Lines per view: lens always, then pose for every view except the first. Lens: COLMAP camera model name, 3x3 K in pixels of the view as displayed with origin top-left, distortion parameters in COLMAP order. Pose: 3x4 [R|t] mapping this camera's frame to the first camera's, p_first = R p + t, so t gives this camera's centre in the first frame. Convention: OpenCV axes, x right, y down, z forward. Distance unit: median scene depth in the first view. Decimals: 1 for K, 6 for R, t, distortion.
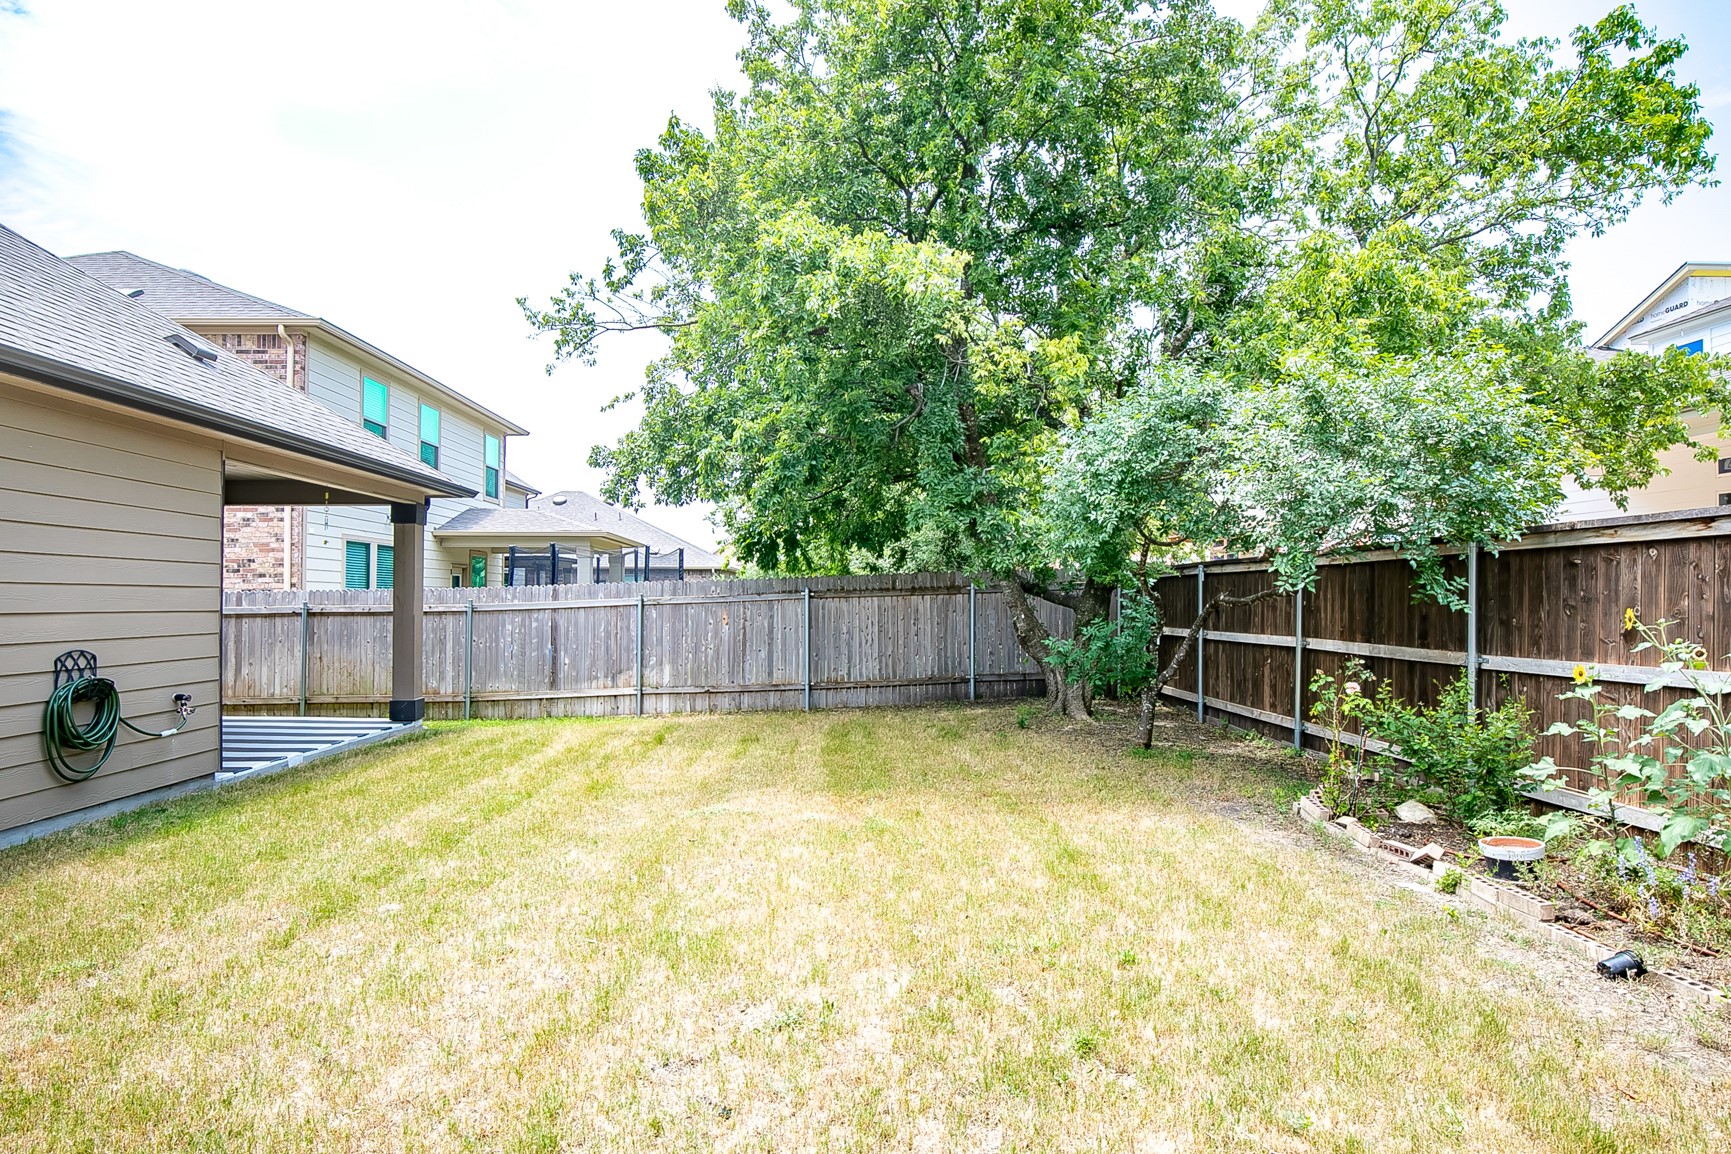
lens RADIAL K [[957.2, 0, 861.9], [0, 957.2, 577.7], [0, 0, 1]] dist [-0.015187, -0.000013]
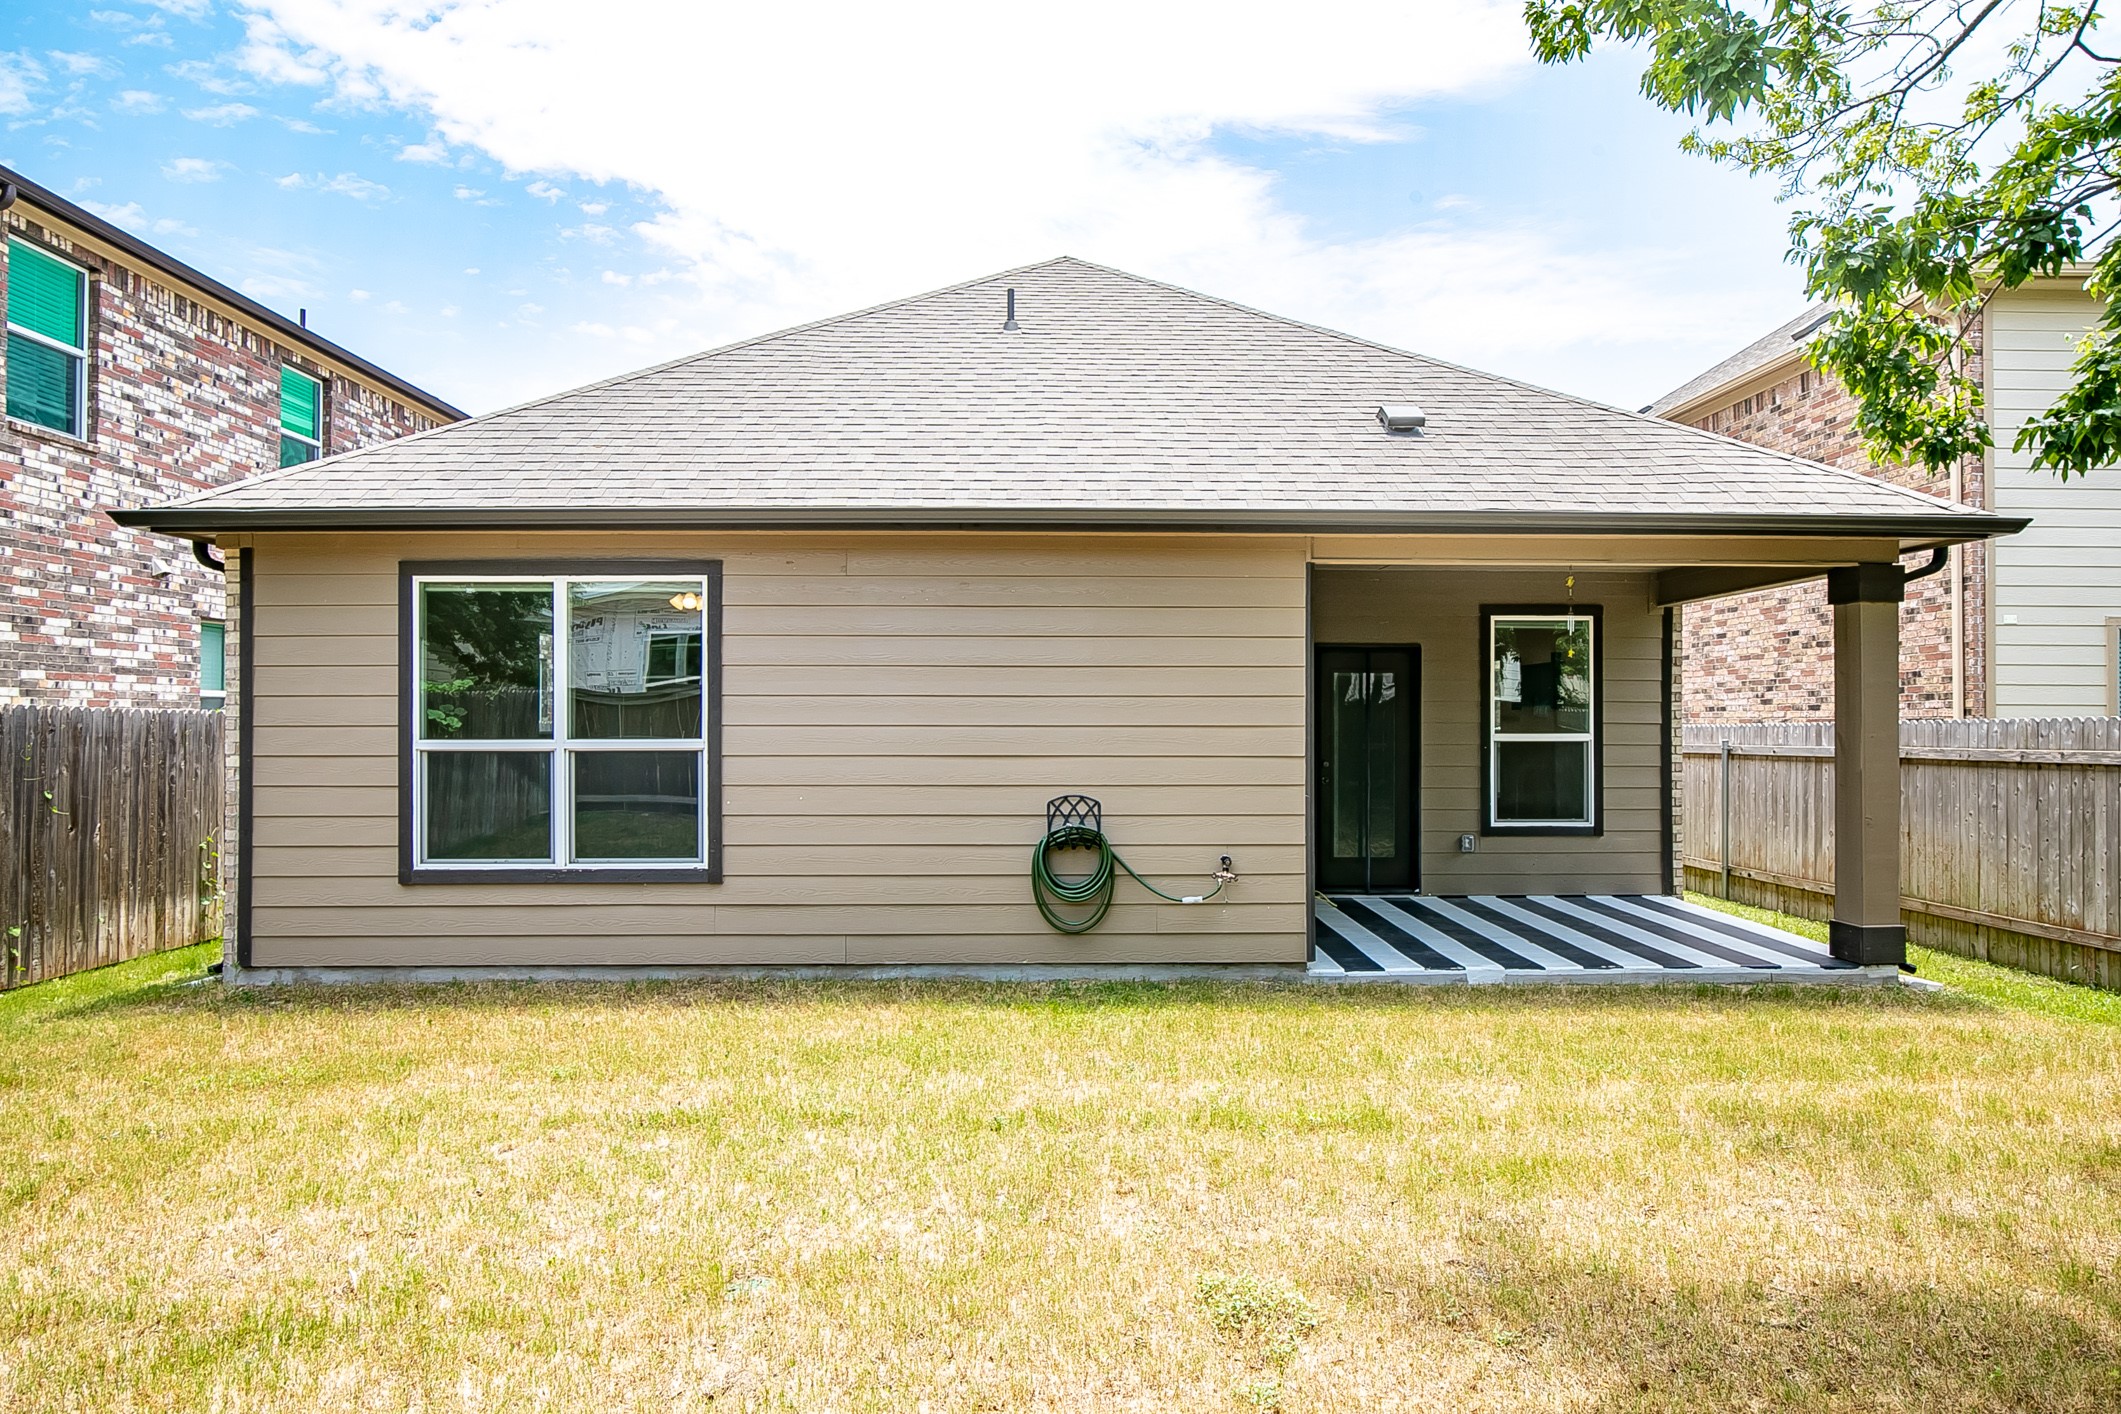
lens RADIAL K [[1172.9, 0, 1056.1], [0, 1172.9, 707.8], [0, 0, 1]] dist [-0.015187, -0.000013]
pose [[0.001273, -0.009530, -0.999954, 0.164979], [0.021536, 0.999723, -0.009500, -0.000066], [0.999767, -0.021523, 0.001478, 0.461901]]
